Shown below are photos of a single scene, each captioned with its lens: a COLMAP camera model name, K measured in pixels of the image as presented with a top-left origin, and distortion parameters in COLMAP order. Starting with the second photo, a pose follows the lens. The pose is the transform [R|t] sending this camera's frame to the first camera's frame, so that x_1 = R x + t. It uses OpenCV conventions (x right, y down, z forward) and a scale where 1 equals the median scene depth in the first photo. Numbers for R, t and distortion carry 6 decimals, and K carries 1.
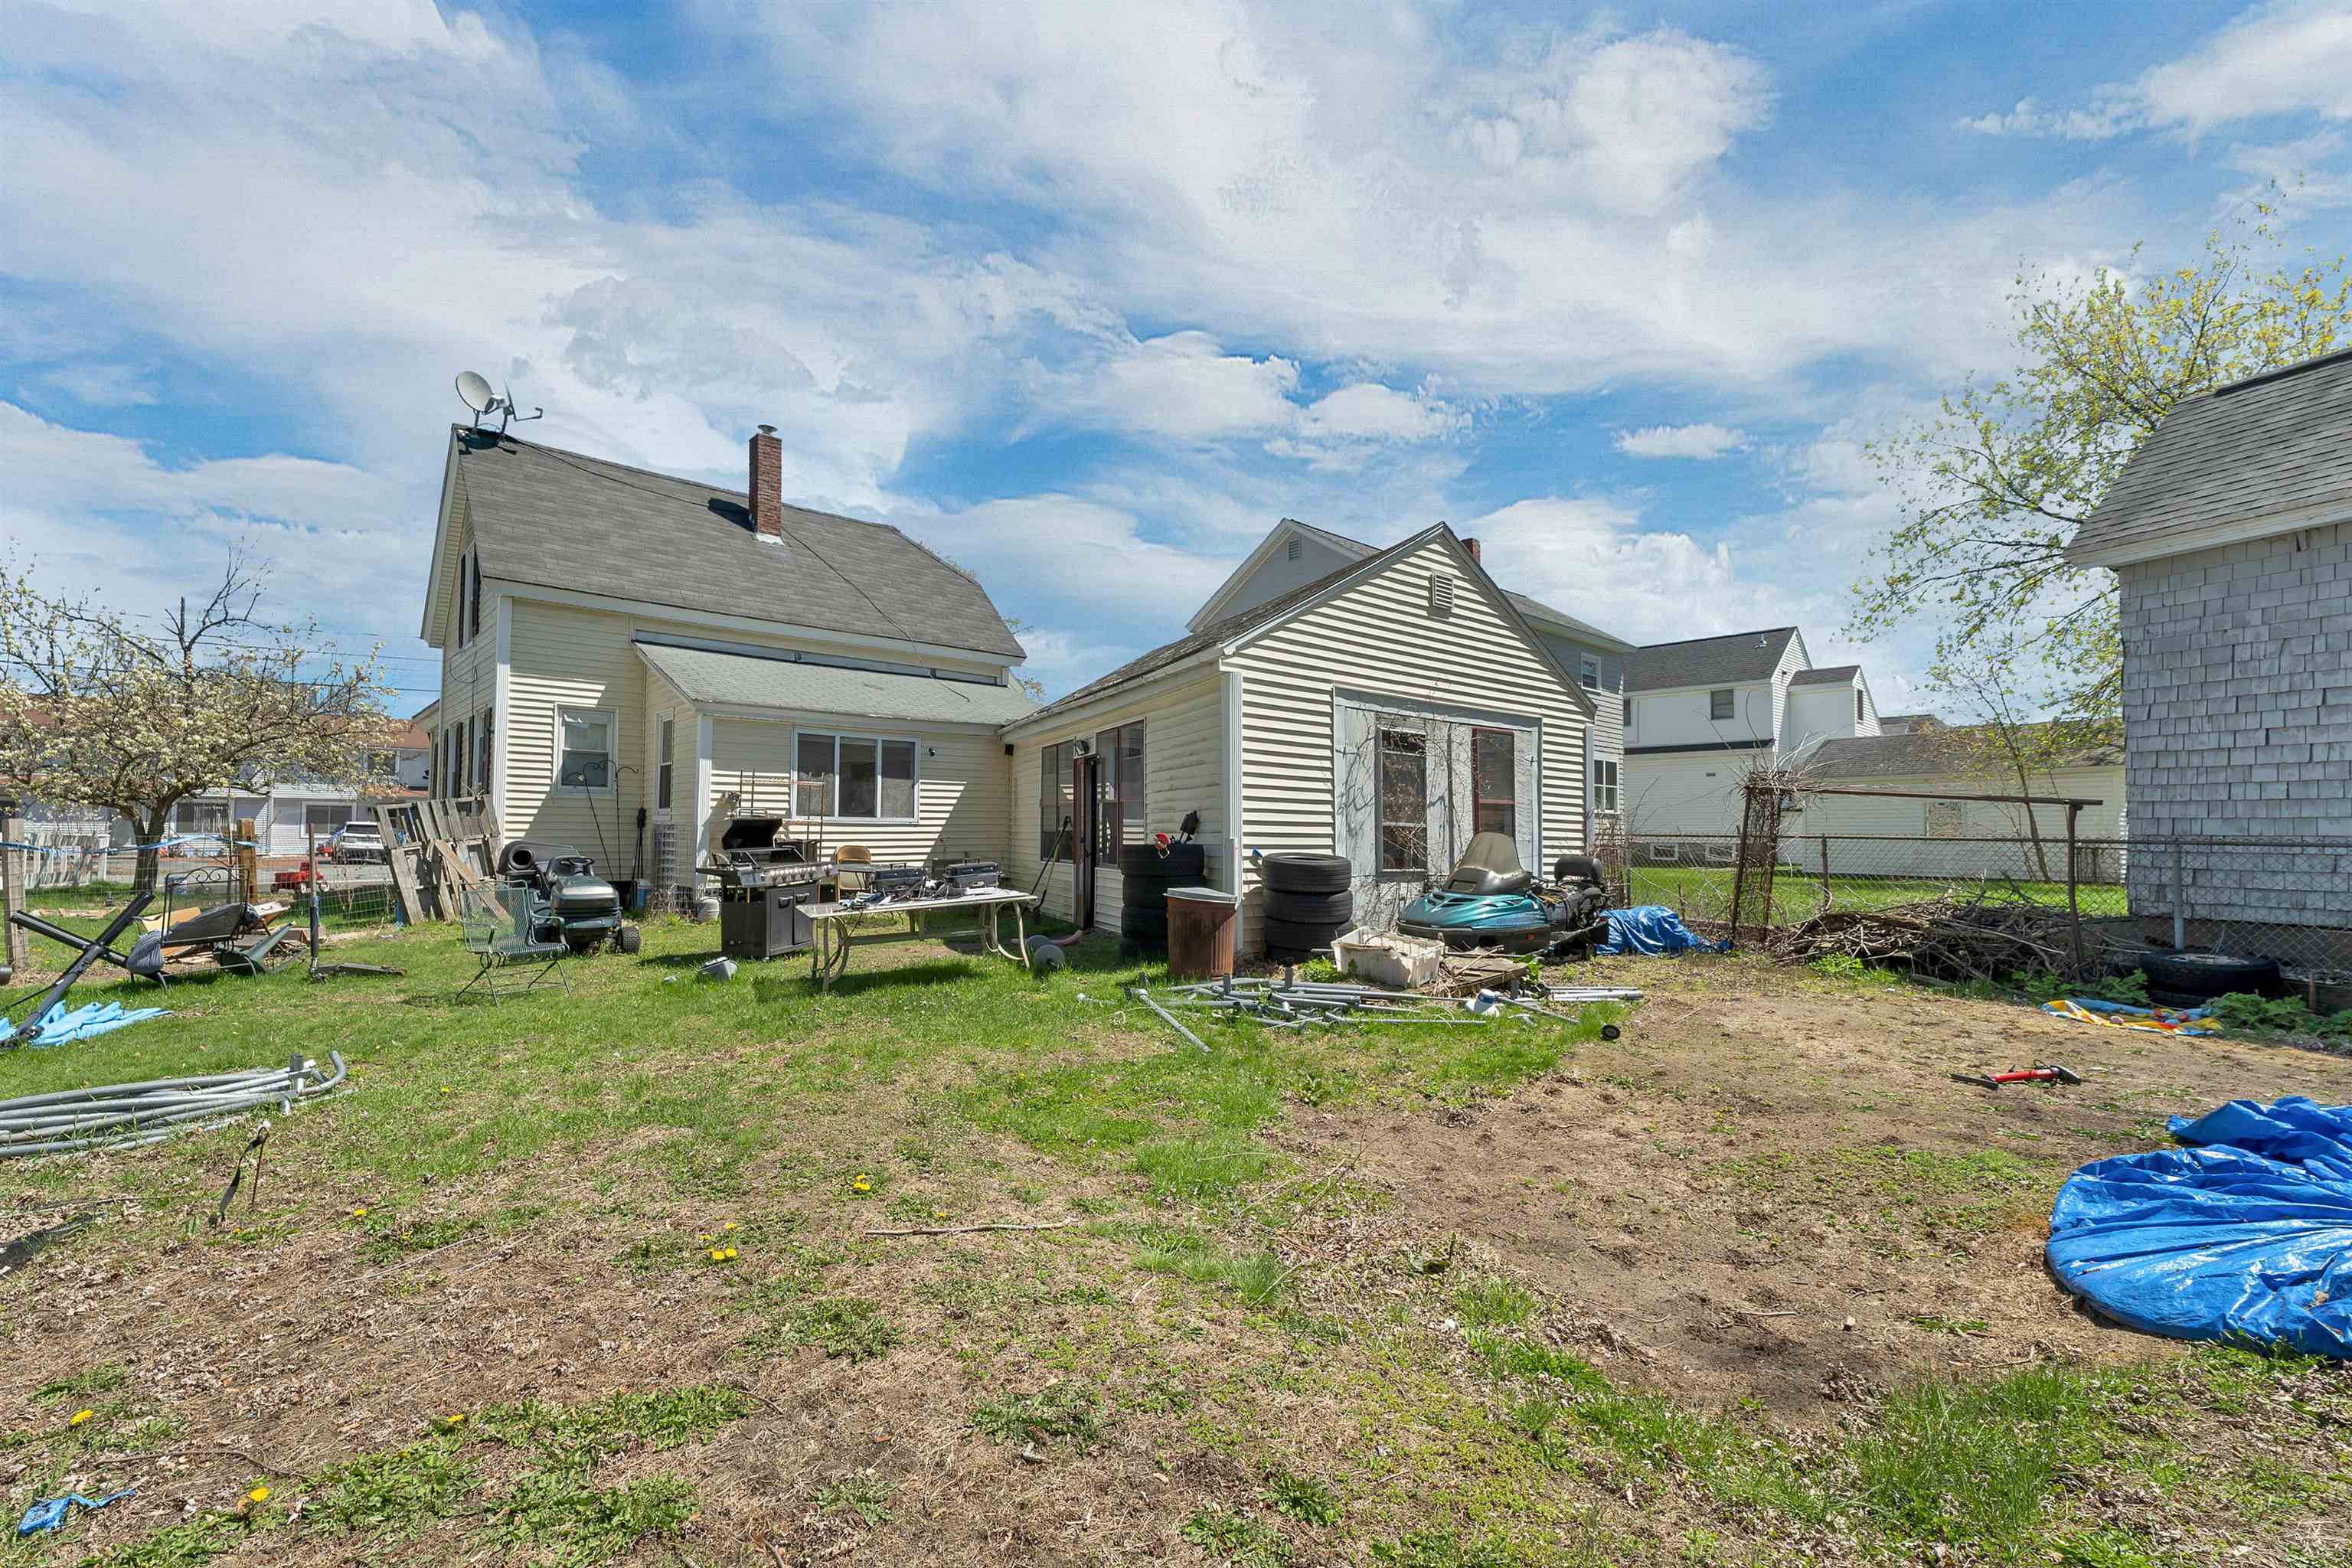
lens RADIAL K [[895.8, 0, 1167.6], [0, 895.8, 796.4], [0, 0, 1]] dist [0.001331, -0.000115]
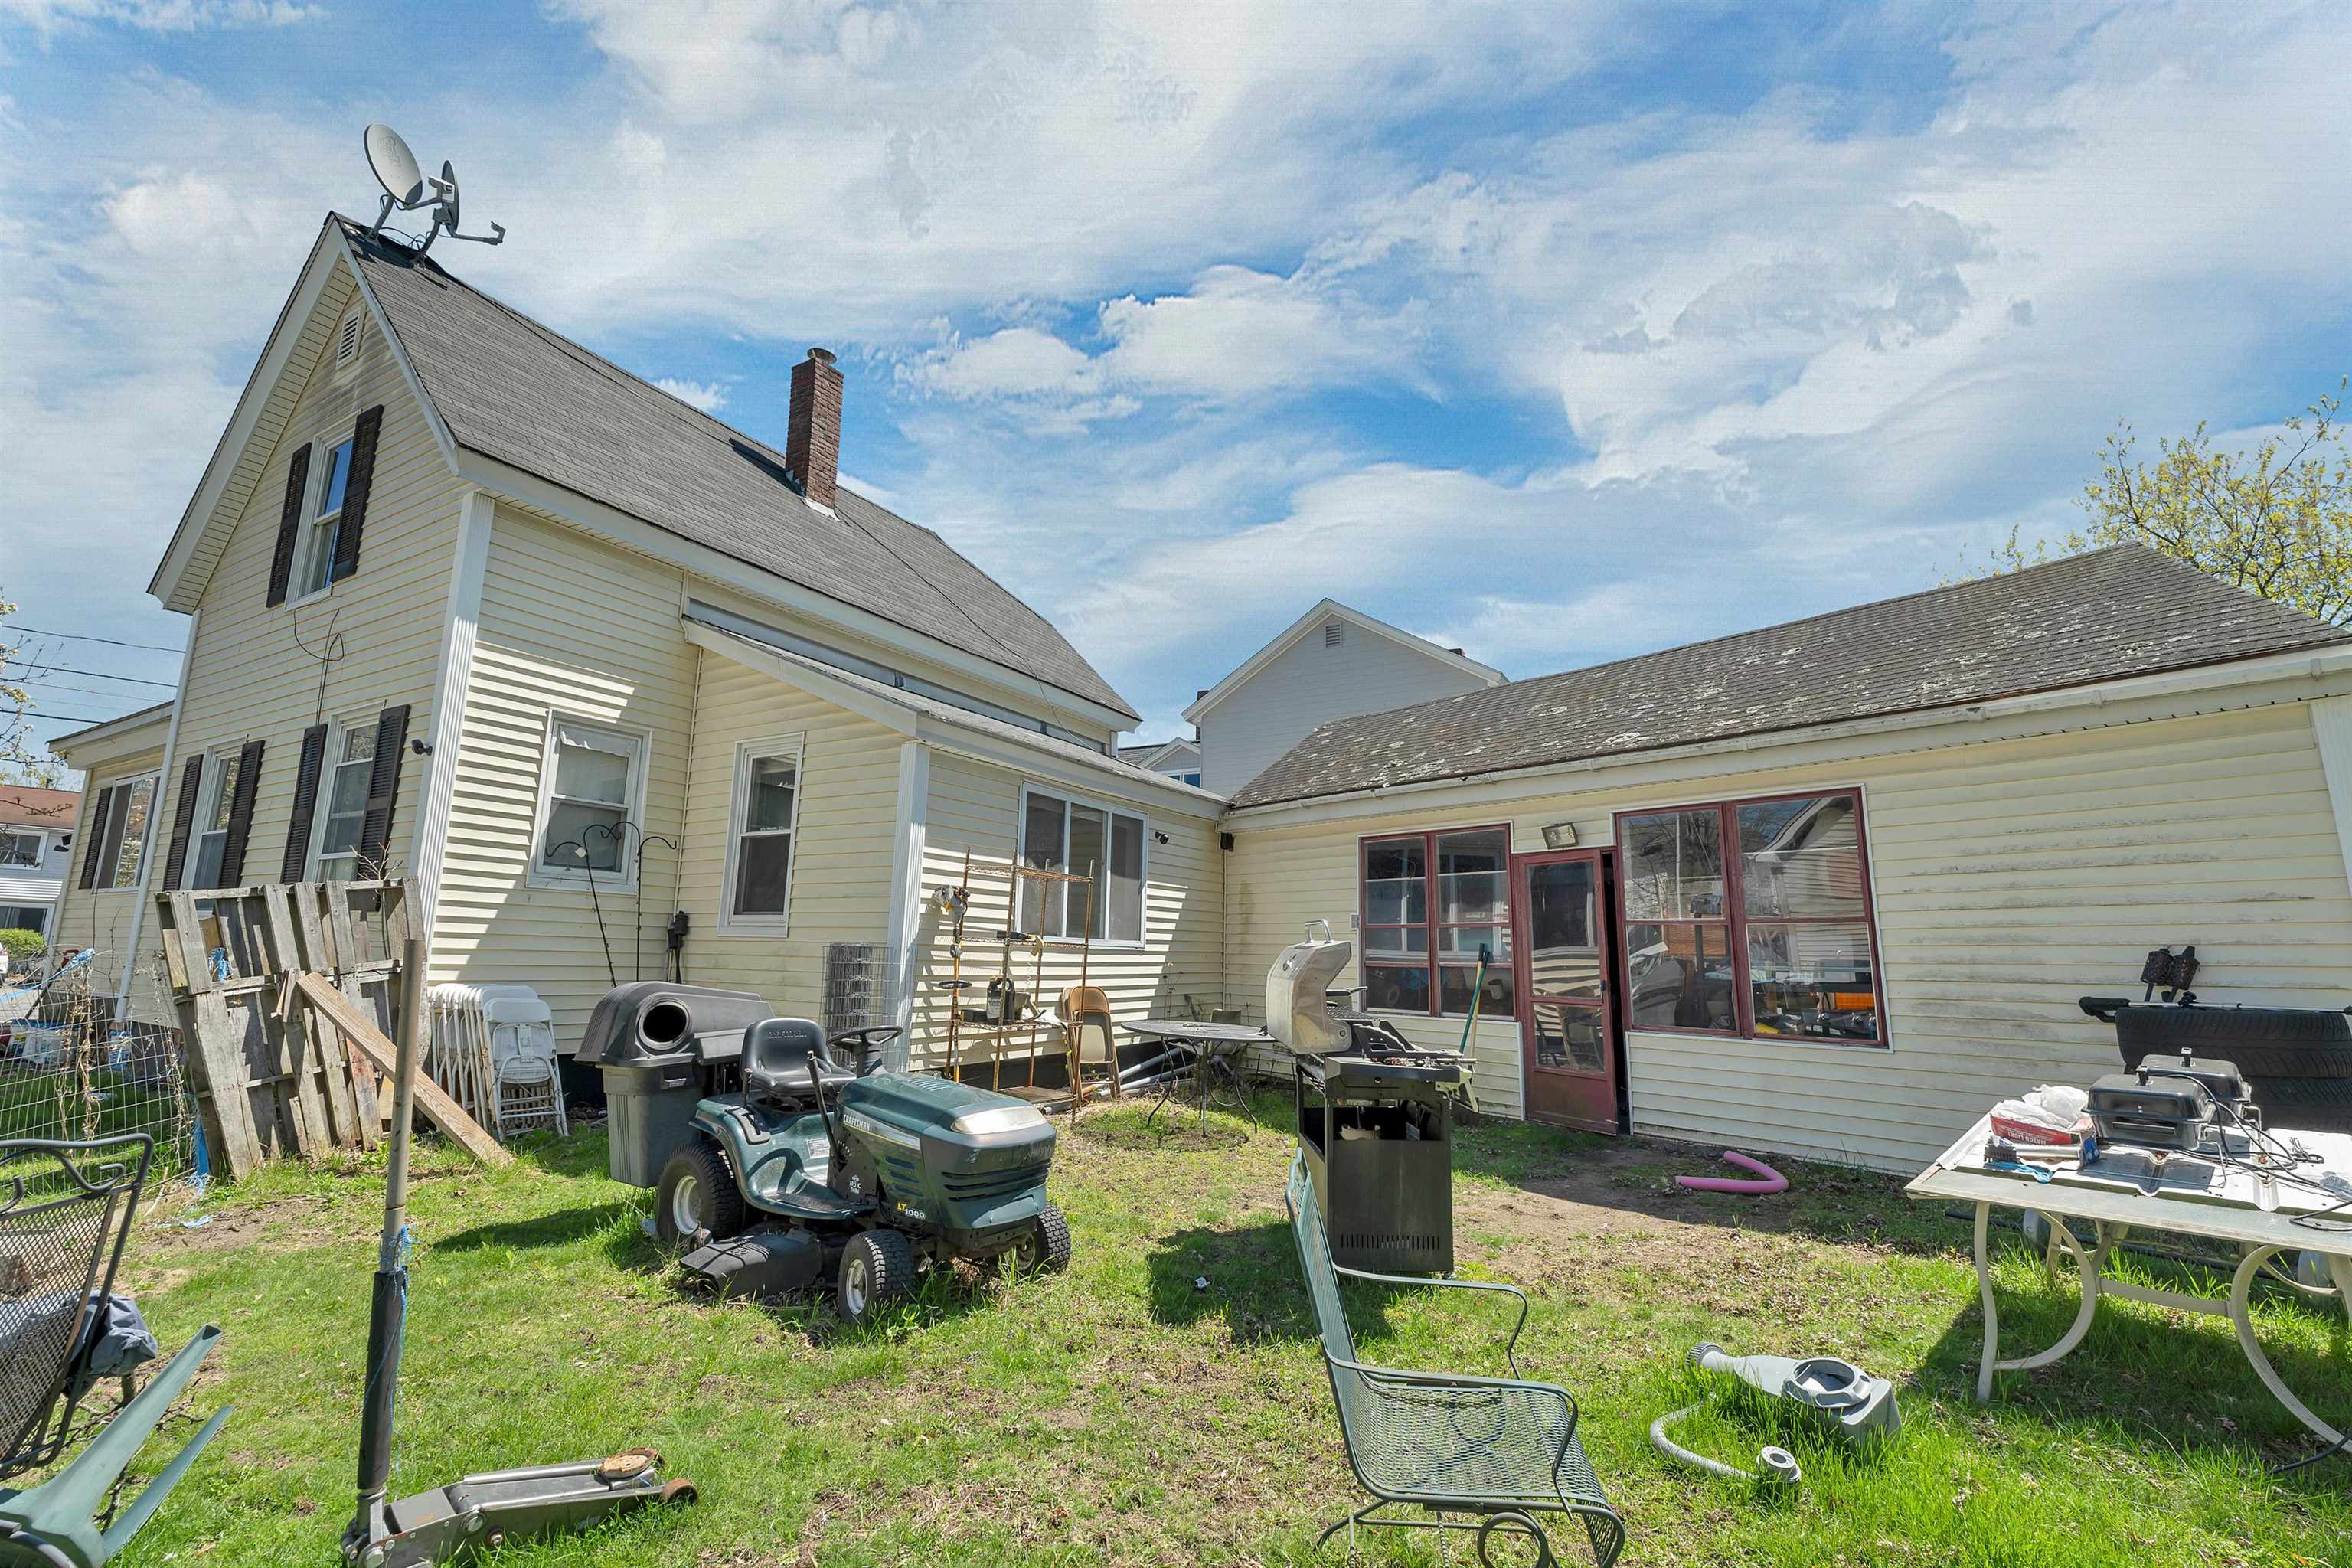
lens RADIAL K [[895.8, 0, 1087.7], [0, 895.8, 806.8], [0, 0, 1]] dist [0.001331, -0.000115]
pose [[0.963892, 0.058740, 0.259735, -0.508852], [-0.026394, 0.991639, -0.126313, 0.011541], [-0.264983, 0.114896, 0.957383, 0.417280]]
